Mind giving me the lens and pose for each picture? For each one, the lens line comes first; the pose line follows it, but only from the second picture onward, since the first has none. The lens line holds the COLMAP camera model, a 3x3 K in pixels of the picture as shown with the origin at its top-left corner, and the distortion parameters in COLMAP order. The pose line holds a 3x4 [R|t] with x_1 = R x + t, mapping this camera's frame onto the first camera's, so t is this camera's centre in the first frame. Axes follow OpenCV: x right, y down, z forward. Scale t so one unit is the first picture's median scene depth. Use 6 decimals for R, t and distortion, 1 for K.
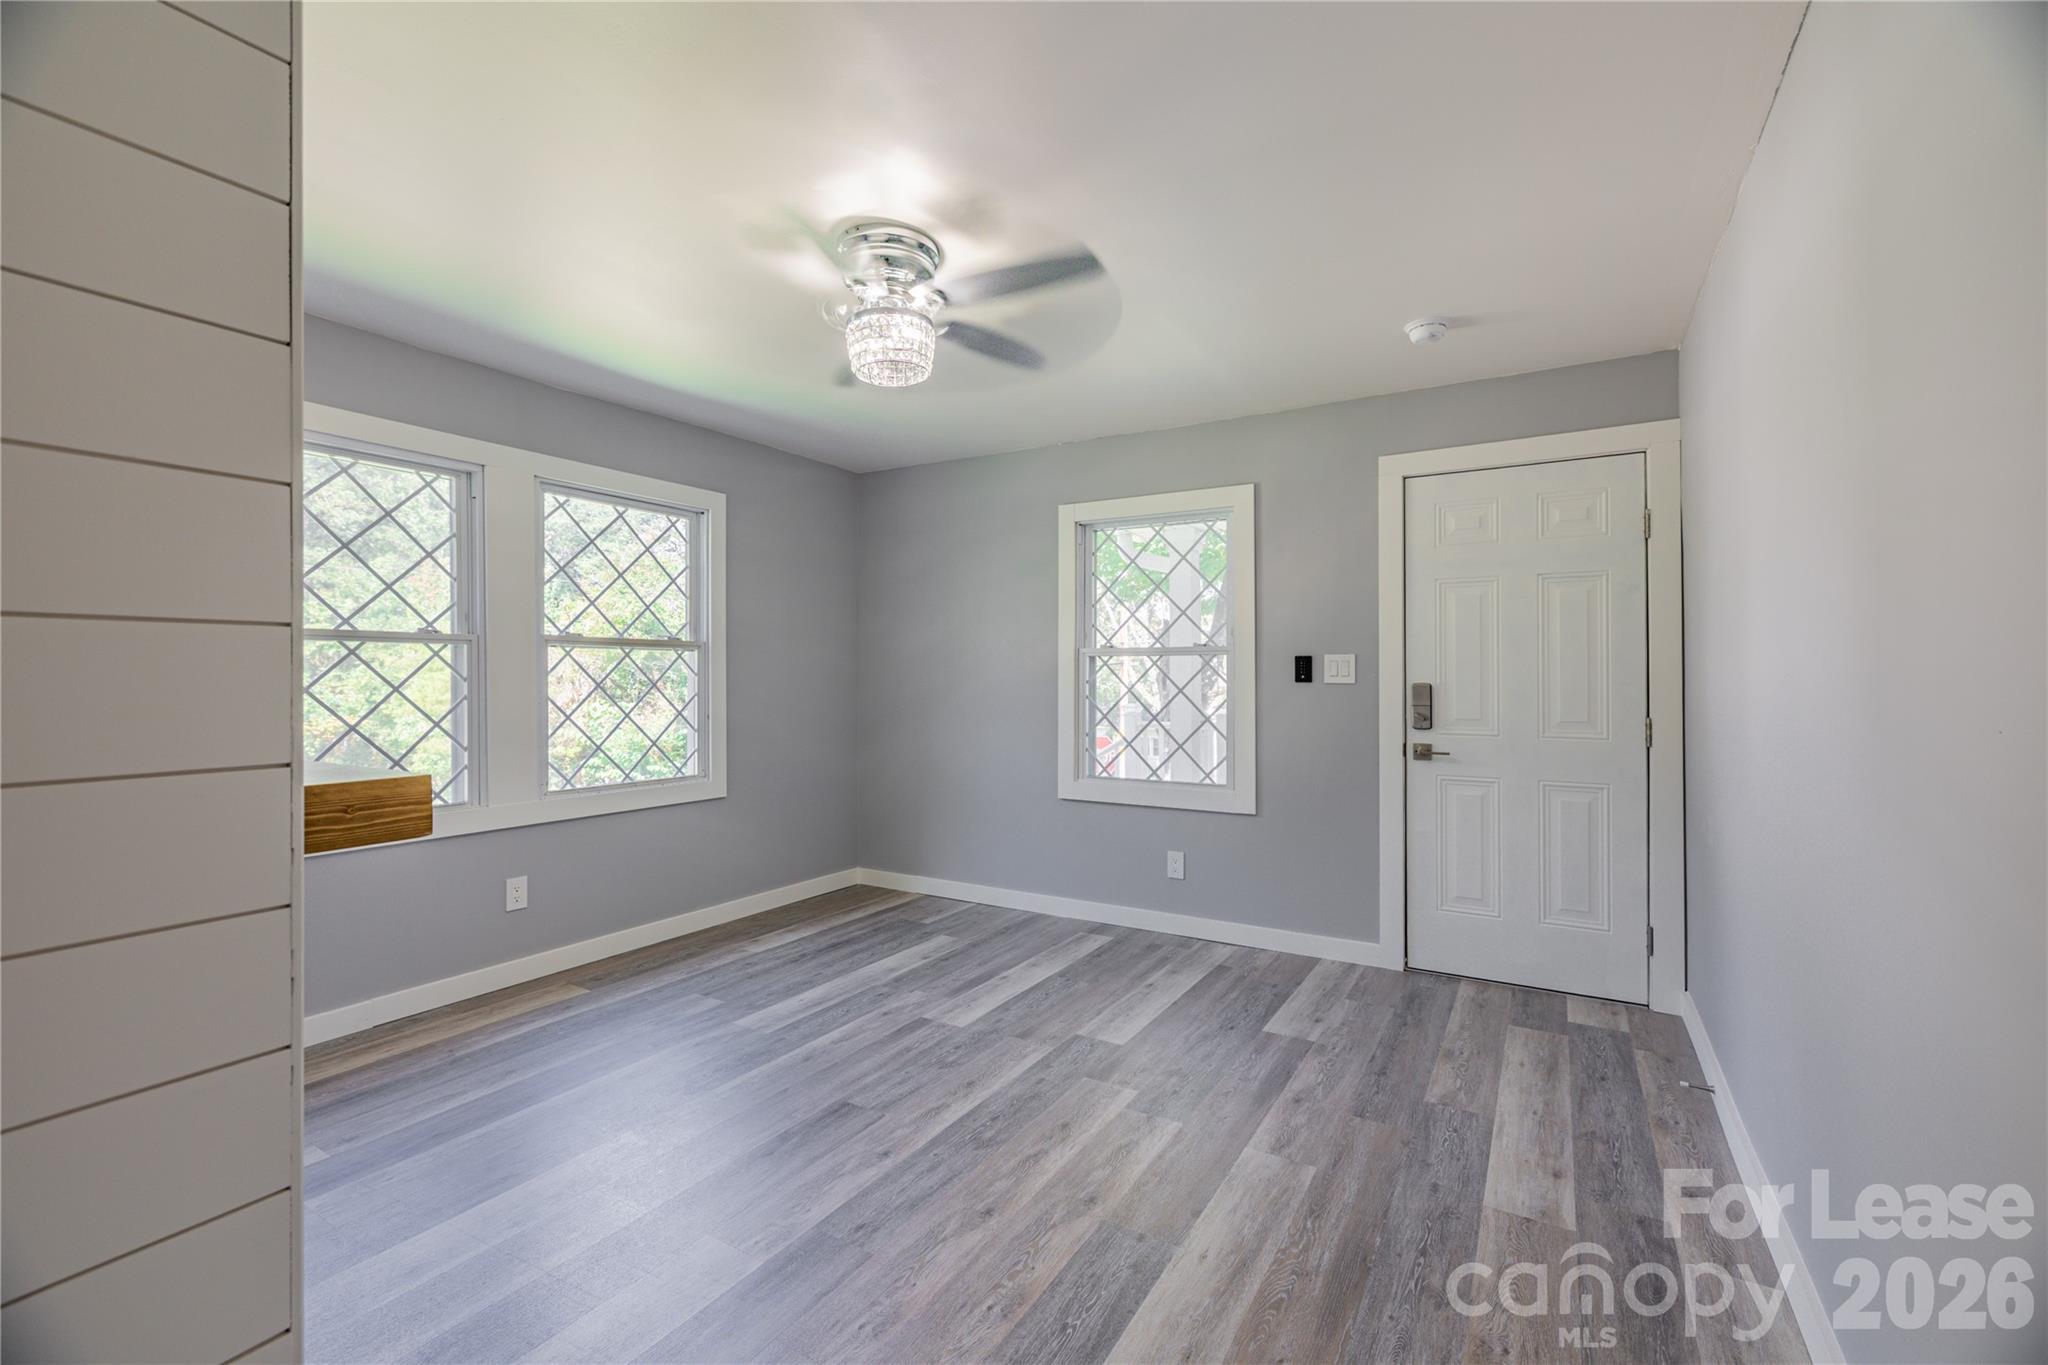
lens RADIAL K [[874.2, 0, 1024.0], [0, 874.2, 682.5], [0, 0, 1]] dist [-0.000126, -0.000137]
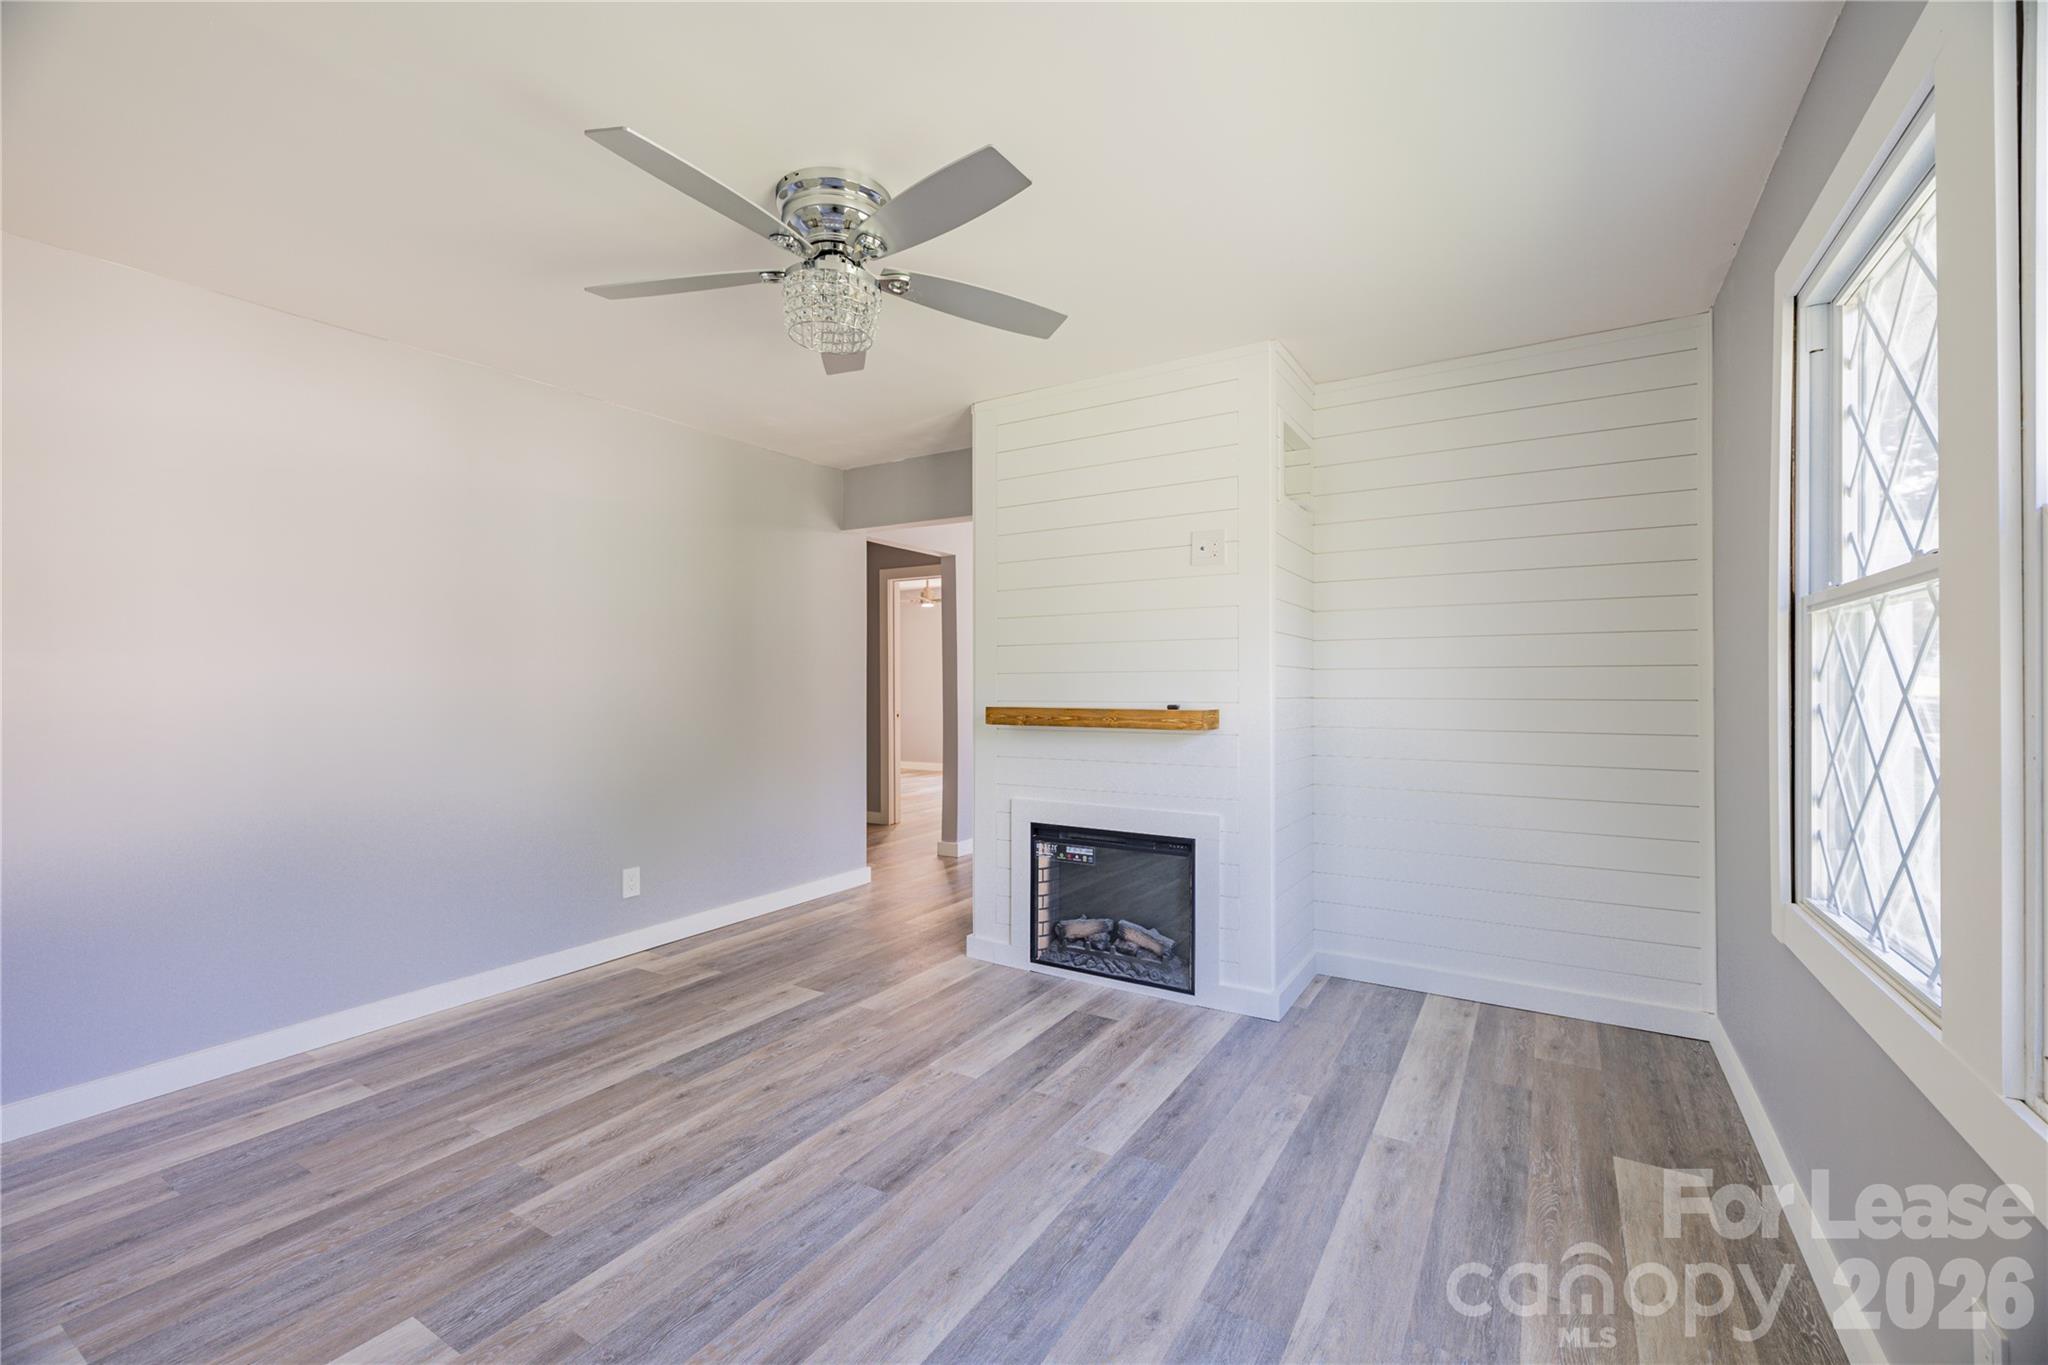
lens RADIAL K [[874.2, 0, 1024.0], [0, 874.2, 682.5], [0, 0, 1]] dist [-0.000126, -0.000137]
pose [[-0.999999, 0.001039, -0.001077, -0.364503], [0.001037, 0.999999, 0.001253, -0.000919], [0.001078, 0.001252, -0.999999, 1.991319]]
